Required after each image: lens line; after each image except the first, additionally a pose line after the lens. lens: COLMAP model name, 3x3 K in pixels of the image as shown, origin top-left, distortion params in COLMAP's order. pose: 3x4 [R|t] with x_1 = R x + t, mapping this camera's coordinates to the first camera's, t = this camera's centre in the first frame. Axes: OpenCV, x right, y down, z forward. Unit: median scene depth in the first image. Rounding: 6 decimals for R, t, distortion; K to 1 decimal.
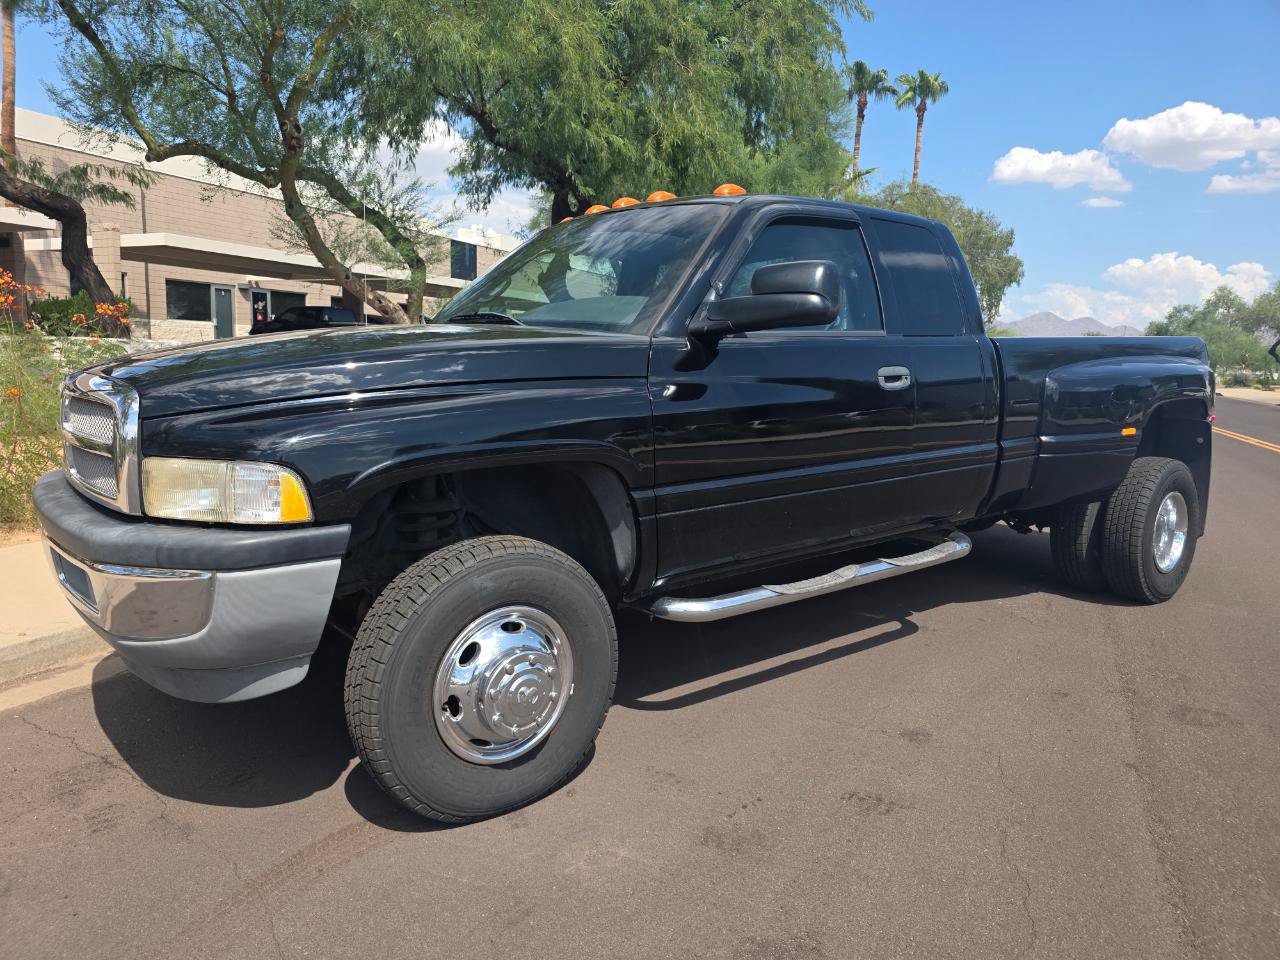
lens RADIAL K [[868.5, 0, 634.5], [0, 868.5, 449.5], [0, 0, 1]] dist [0.041139, -0.038310]
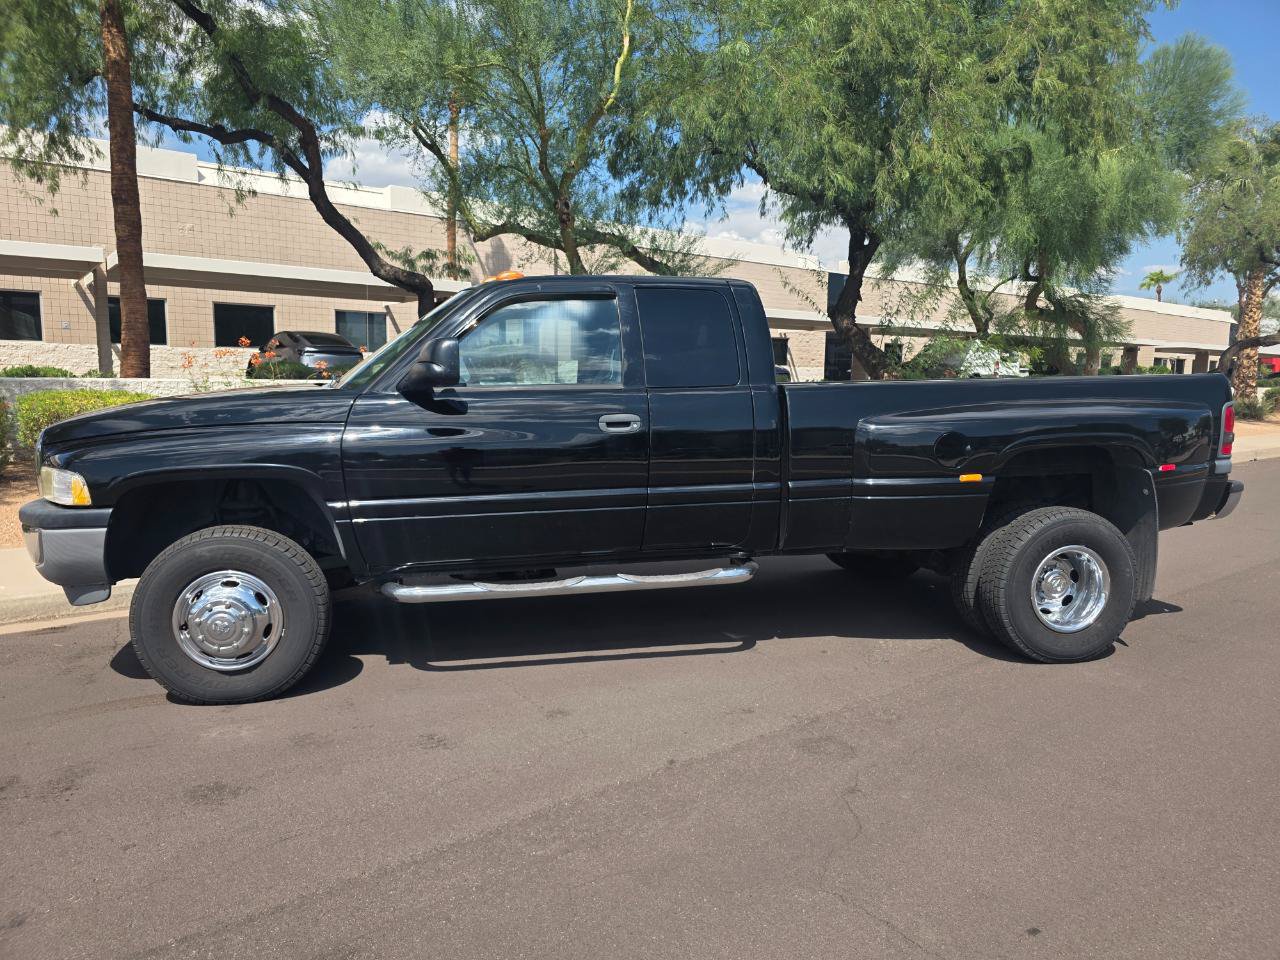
lens RADIAL K [[854.0, 0, 639.8], [0, 854.0, 471.1], [0, 0, 1]] dist [0.064575, -0.079625]
pose [[0.893313, 0.036030, -0.447988, 1.062991], [-0.039640, 0.999213, 0.001319, -0.024324], [0.447683, 0.016580, 0.894039, -0.043746]]
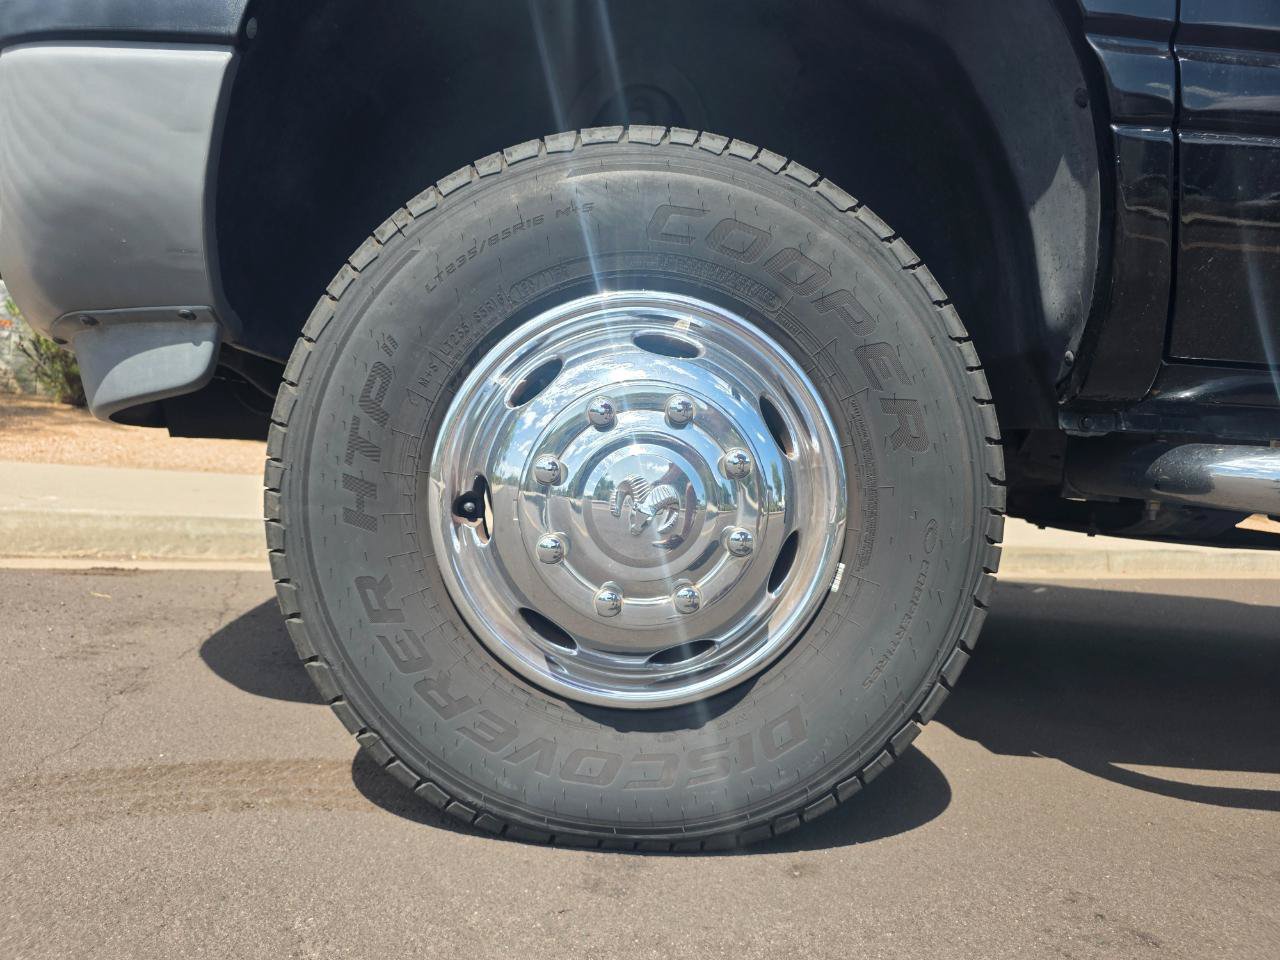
lens RADIAL K [[881.5, 0, 635.7], [0, 881.5, 478.0], [0, 0, 1]] dist [0.034068, -0.032873]
pose [[0.809461, 0.078586, -0.581890, 0.065796], [-0.139150, 0.988447, -0.060077, 0.254308], [0.570447, 0.129600, 0.811045, 0.617990]]
